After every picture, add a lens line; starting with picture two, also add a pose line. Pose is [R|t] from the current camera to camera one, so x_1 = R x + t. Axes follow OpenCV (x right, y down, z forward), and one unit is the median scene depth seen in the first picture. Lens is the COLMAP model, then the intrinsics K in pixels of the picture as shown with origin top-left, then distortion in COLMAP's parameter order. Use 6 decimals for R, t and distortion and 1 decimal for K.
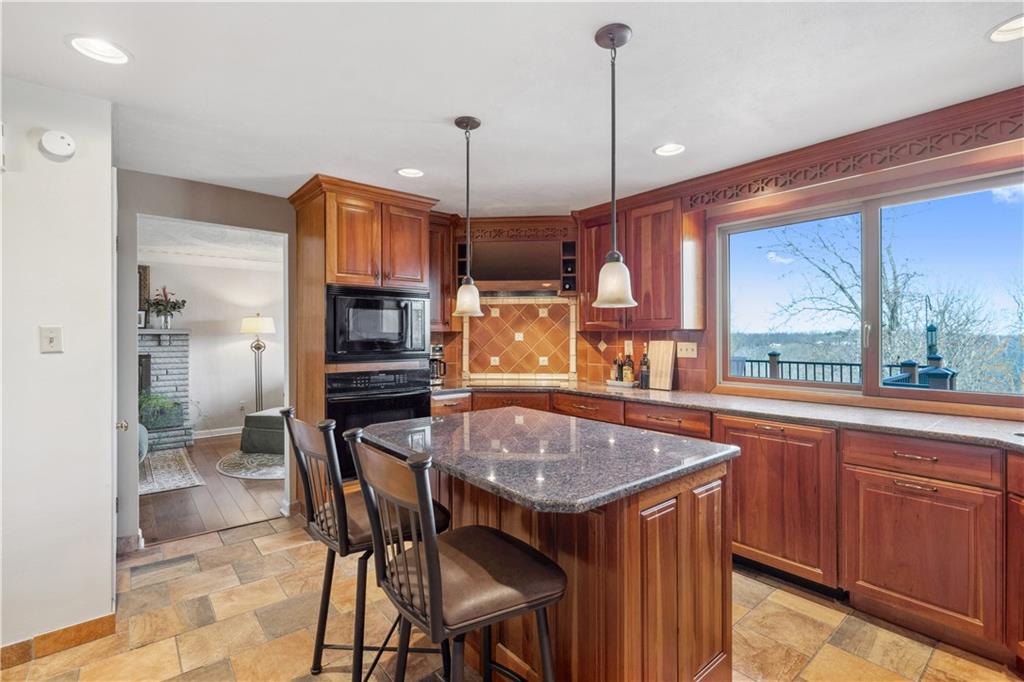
lens RADIAL K [[464.6, 0, 516.6], [0, 464.6, 334.2], [0, 0, 1]] dist [0.010727, -0.000613]
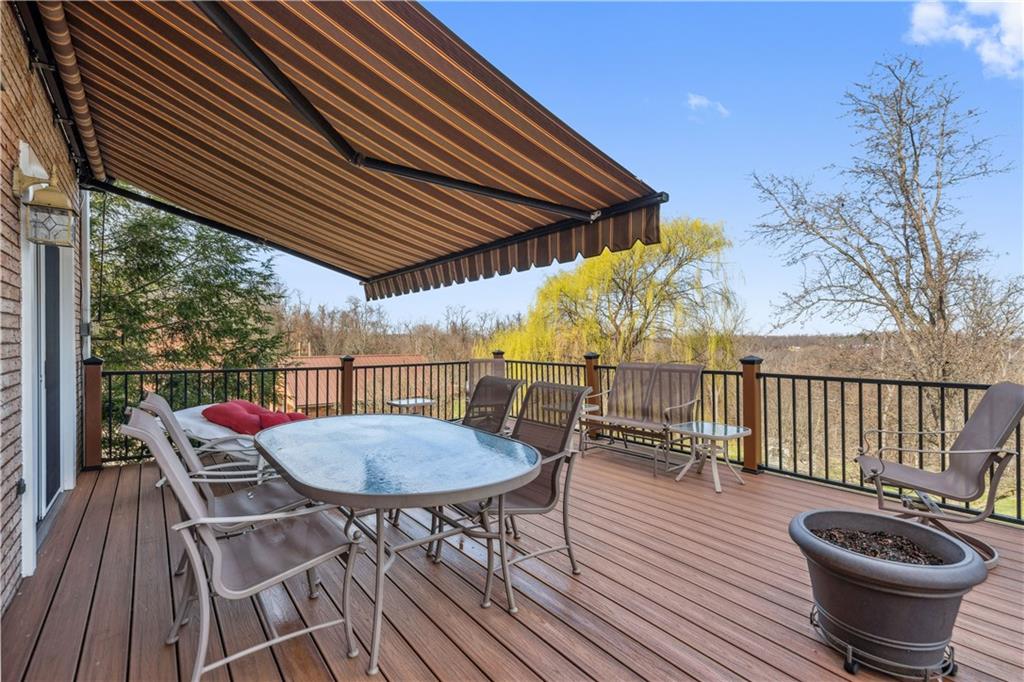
lens RADIAL K [[464.6, 0, 514.2], [0, 464.6, 339.8], [0, 0, 1]] dist [0.010727, -0.000613]
pose [[0.999386, -0.003101, -0.034895, 0.130039], [0.003251, 0.999986, 0.004241, 0.007122], [0.034882, -0.004351, 0.999382, 0.197272]]
